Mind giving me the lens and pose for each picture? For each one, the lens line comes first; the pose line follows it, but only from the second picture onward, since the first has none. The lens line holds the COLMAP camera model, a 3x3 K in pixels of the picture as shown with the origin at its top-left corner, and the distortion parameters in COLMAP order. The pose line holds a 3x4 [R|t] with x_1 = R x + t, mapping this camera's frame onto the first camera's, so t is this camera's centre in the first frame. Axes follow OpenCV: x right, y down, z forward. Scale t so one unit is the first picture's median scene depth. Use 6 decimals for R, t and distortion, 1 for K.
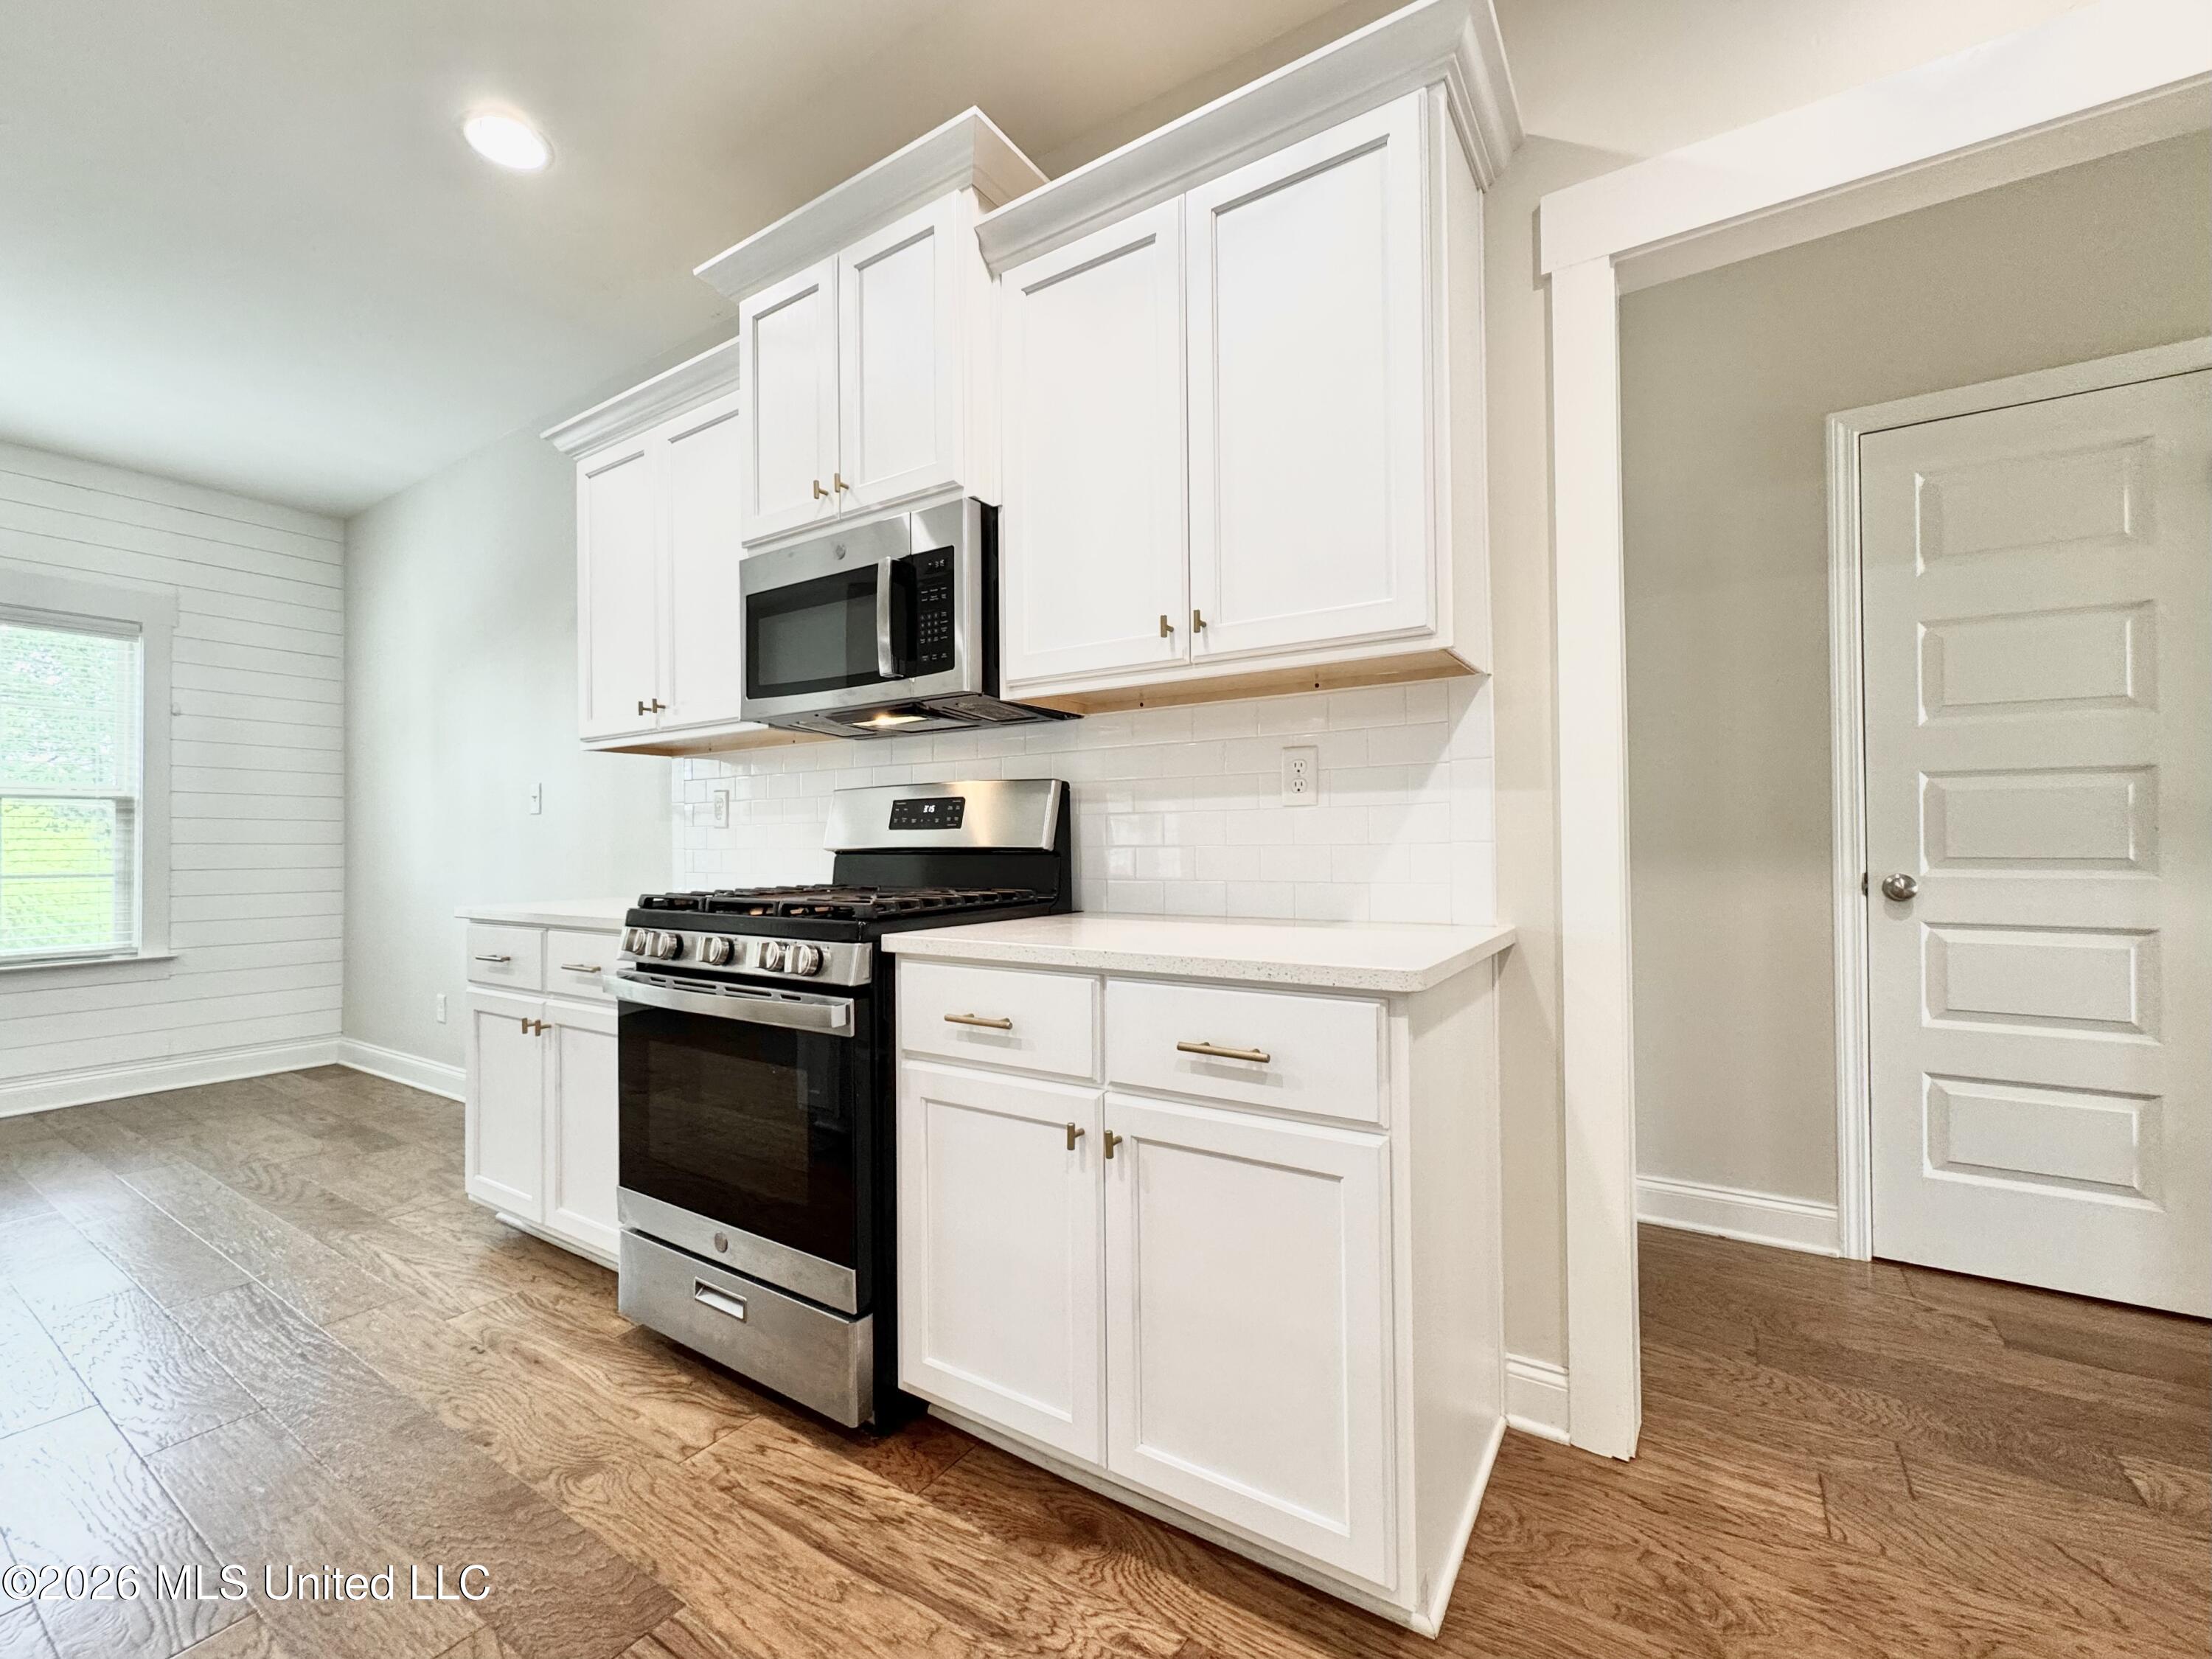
lens RADIAL K [[921.1, 0, 1108.9], [0, 921.1, 830.4], [0, 0, 1]] dist [-0.002799, -0.000347]
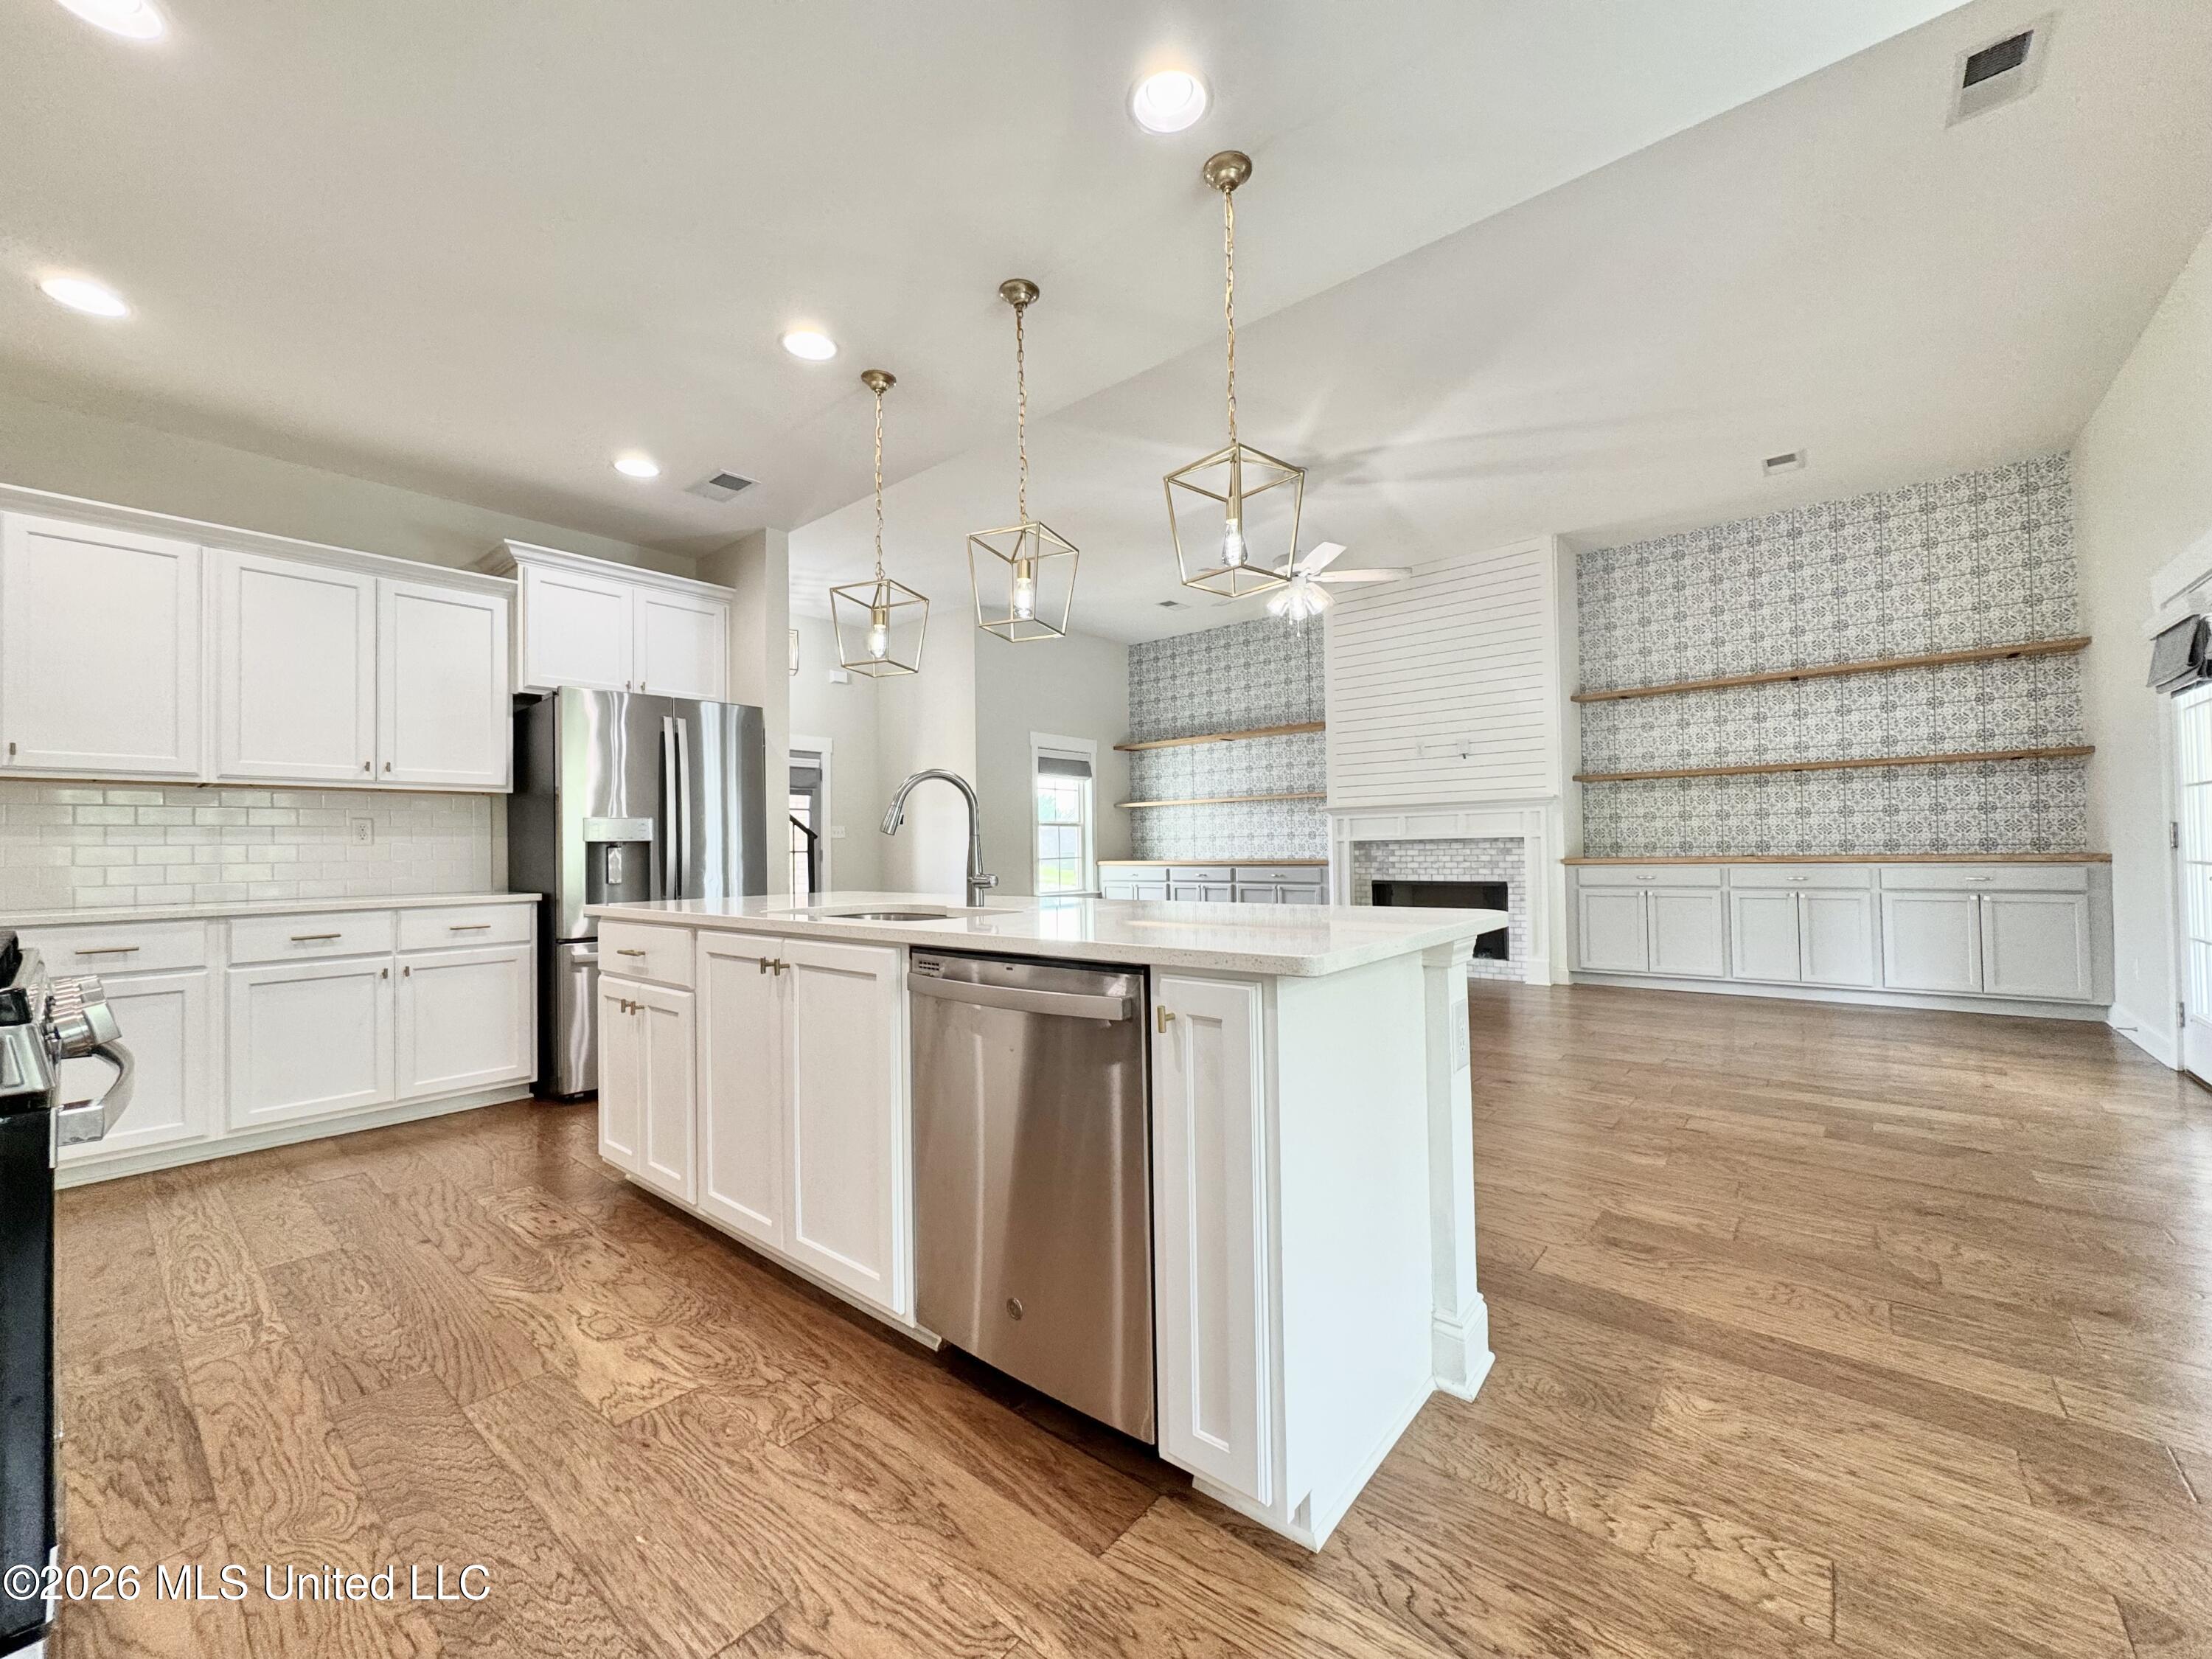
lens RADIAL K [[880.3, 0, 1110.4], [0, 880.3, 832.4], [0, 0, 1]] dist [-0.002077, -0.000259]
pose [[-0.992438, 0.029210, 0.119222, -1.126181], [0.025390, 0.999118, -0.033434, 0.032075], [-0.120094, -0.030154, -0.992305, 1.364644]]
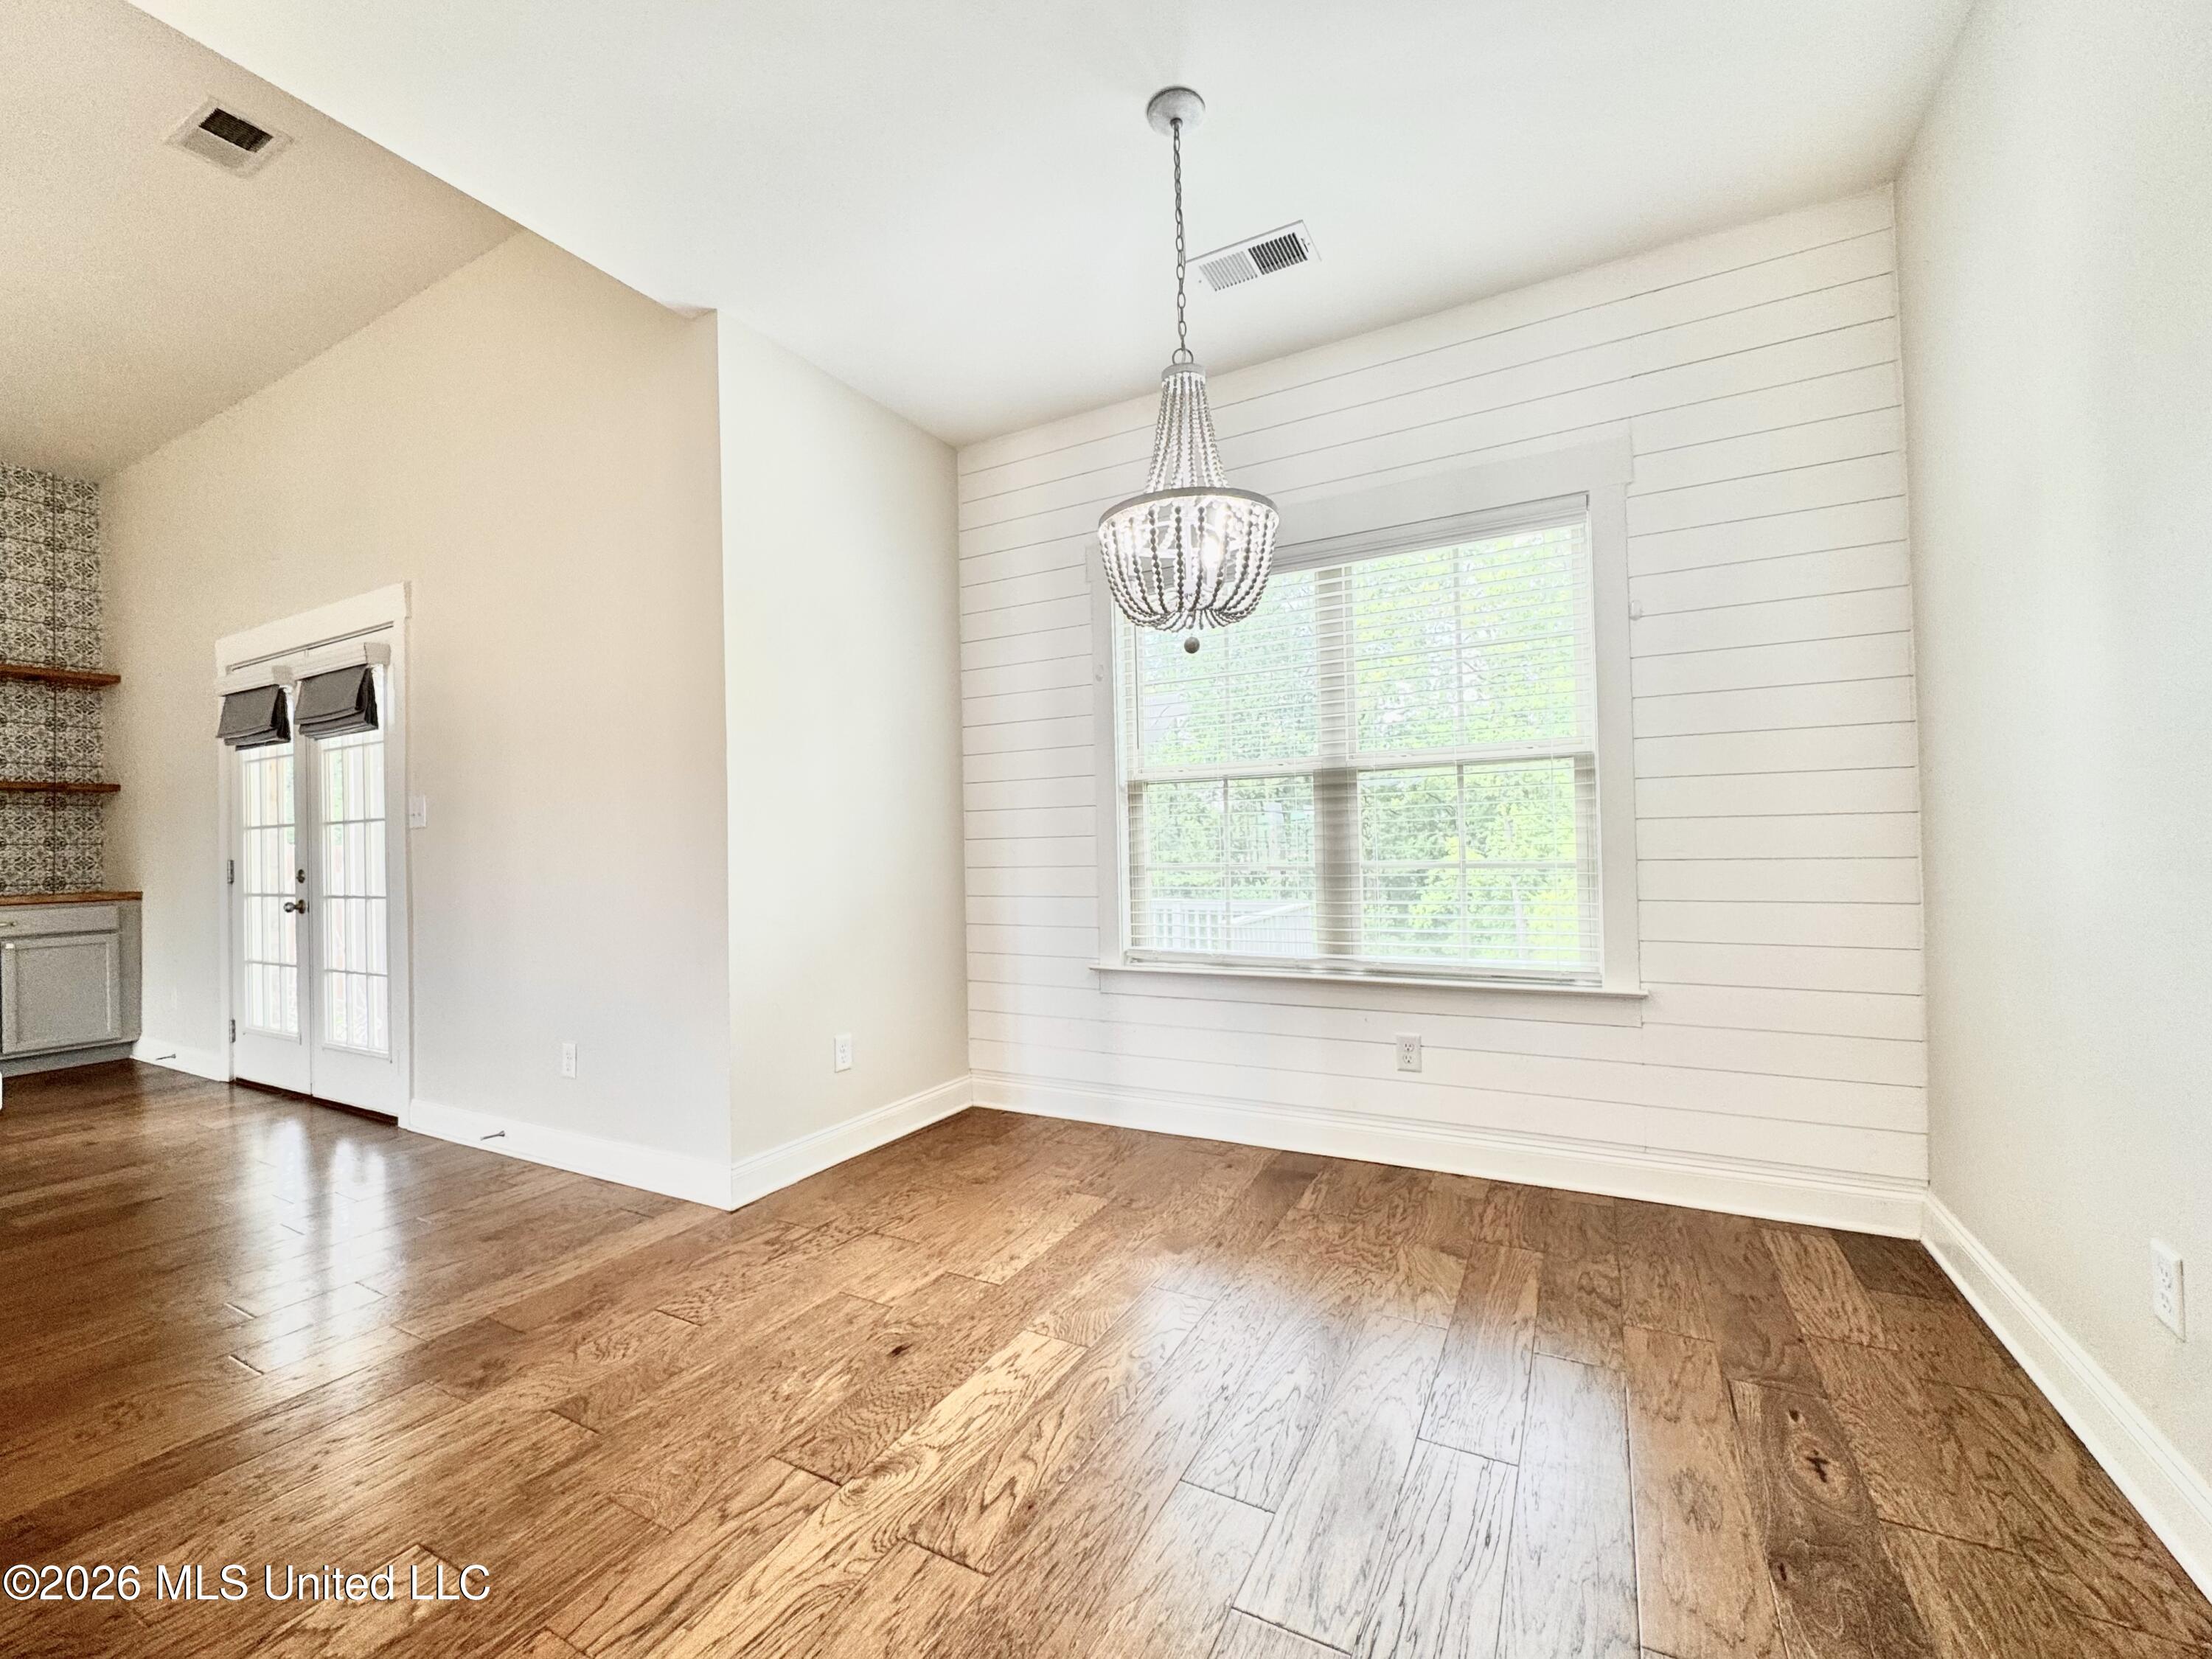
lens RADIAL K [[915.0, 0, 1093.2], [0, 915.0, 832.1], [0, 0, 1]] dist [-0.002506, -0.000033]
pose [[0.070150, -0.006119, -0.997518, -0.818287], [0.037643, 0.999285, -0.003483, 0.023562], [0.996826, -0.037305, 0.070330, 1.151906]]
